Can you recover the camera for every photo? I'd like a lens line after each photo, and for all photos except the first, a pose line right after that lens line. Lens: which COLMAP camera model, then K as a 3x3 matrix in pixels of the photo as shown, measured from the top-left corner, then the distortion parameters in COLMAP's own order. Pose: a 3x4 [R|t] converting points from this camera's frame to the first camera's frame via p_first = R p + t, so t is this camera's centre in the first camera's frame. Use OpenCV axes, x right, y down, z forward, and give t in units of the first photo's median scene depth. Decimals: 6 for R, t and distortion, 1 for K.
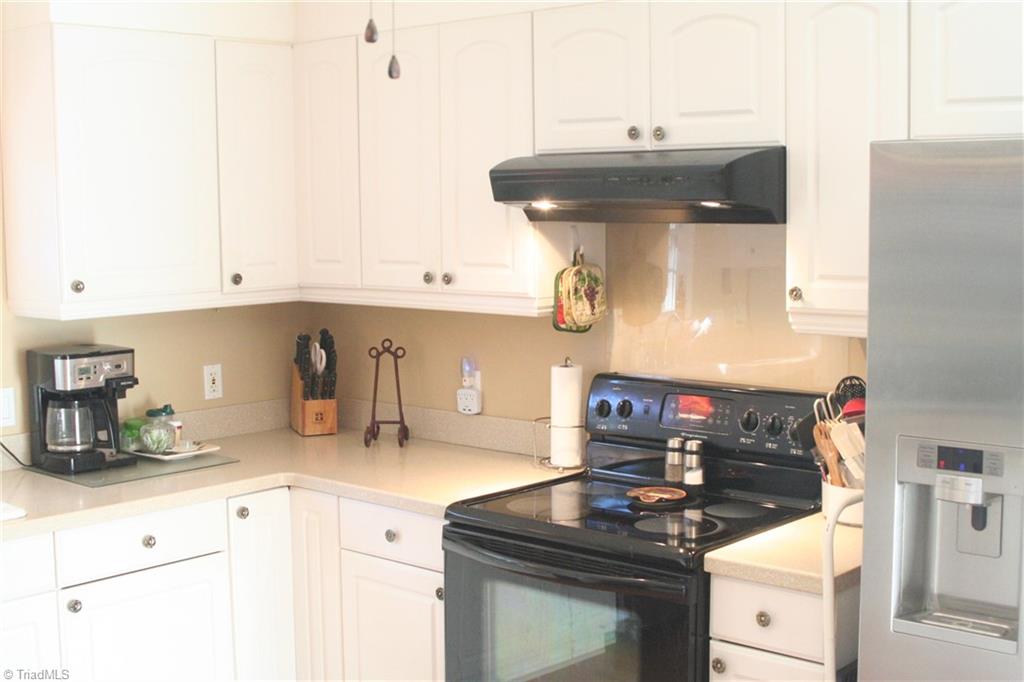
lens RADIAL K [[1367.4, 0, 510.7], [0, 1367.4, 342.5], [0, 0, 1]] dist [-0.155708, 0.000000]
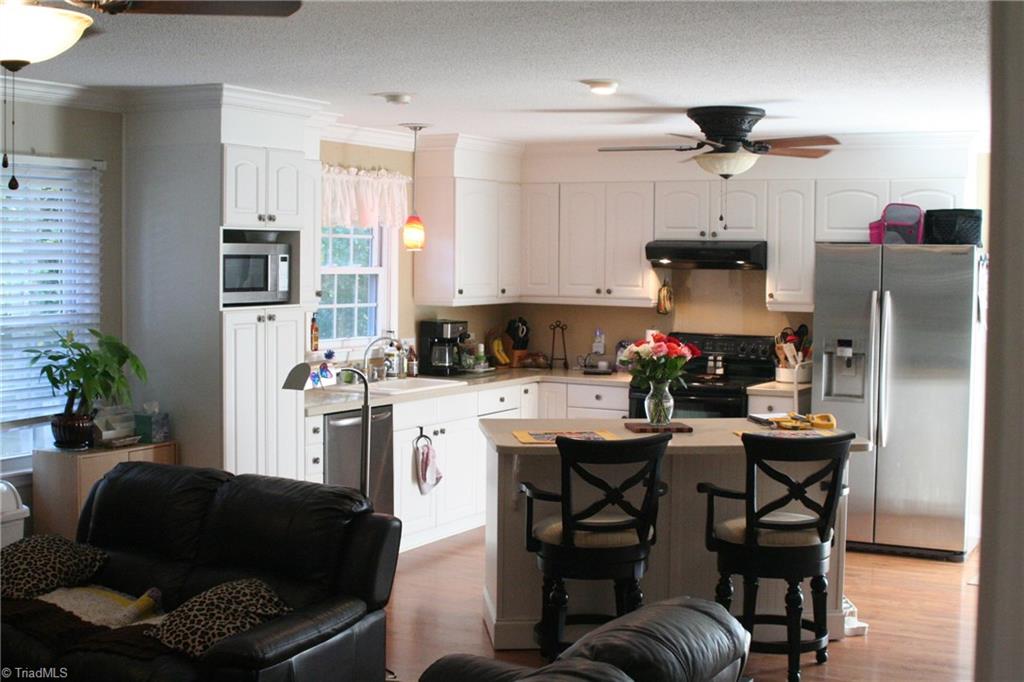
lens RADIAL K [[1367.4, 0, 512.9], [0, 1367.4, 339.6], [0, 0, 1]] dist [-0.155708, 0.000000]
pose [[0.976399, 0.006689, 0.215870, -0.755424], [0.001845, 0.999225, -0.039310, 0.135131], [-0.215965, 0.038781, 0.975631, -1.319902]]
